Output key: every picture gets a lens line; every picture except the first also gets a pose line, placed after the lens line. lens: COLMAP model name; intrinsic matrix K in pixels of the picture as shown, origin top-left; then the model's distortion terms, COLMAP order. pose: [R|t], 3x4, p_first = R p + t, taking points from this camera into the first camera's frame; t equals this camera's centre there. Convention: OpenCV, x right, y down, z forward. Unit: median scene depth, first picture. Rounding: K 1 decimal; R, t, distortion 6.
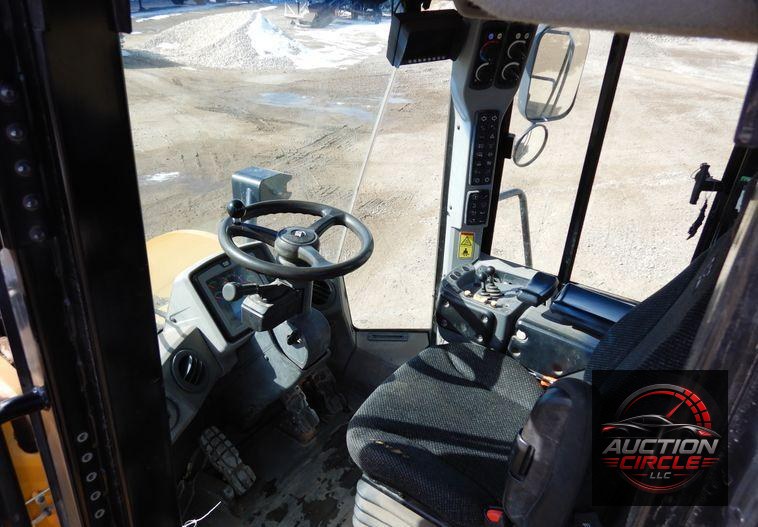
lens RADIAL K [[530.3, 0, 381.3], [0, 530.3, 280.7], [0, 0, 1]] dist [-0.001869, 0.001620]
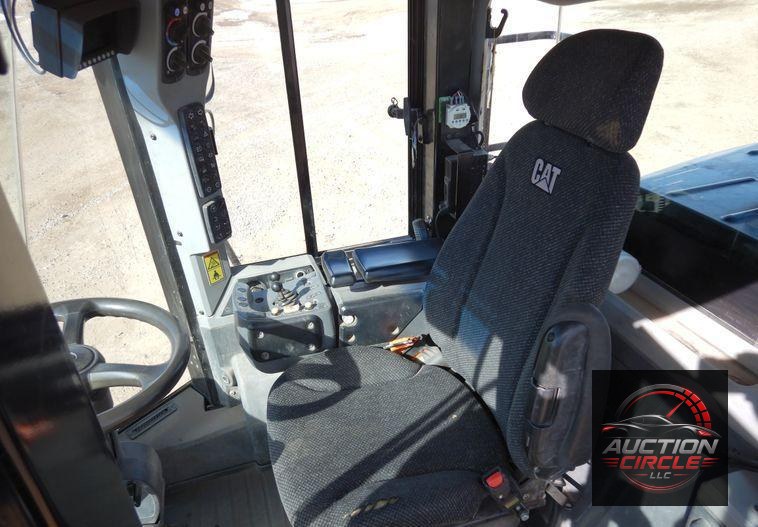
lens RADIAL K [[530.3, 0, 381.3], [0, 530.3, 280.7], [0, 0, 1]] dist [-0.001869, 0.001620]
pose [[0.624258, -0.464966, 0.627780, -0.255721], [0.446087, 0.871859, 0.202160, -0.120379], [-0.641334, 0.153844, 0.751680, 0.241614]]
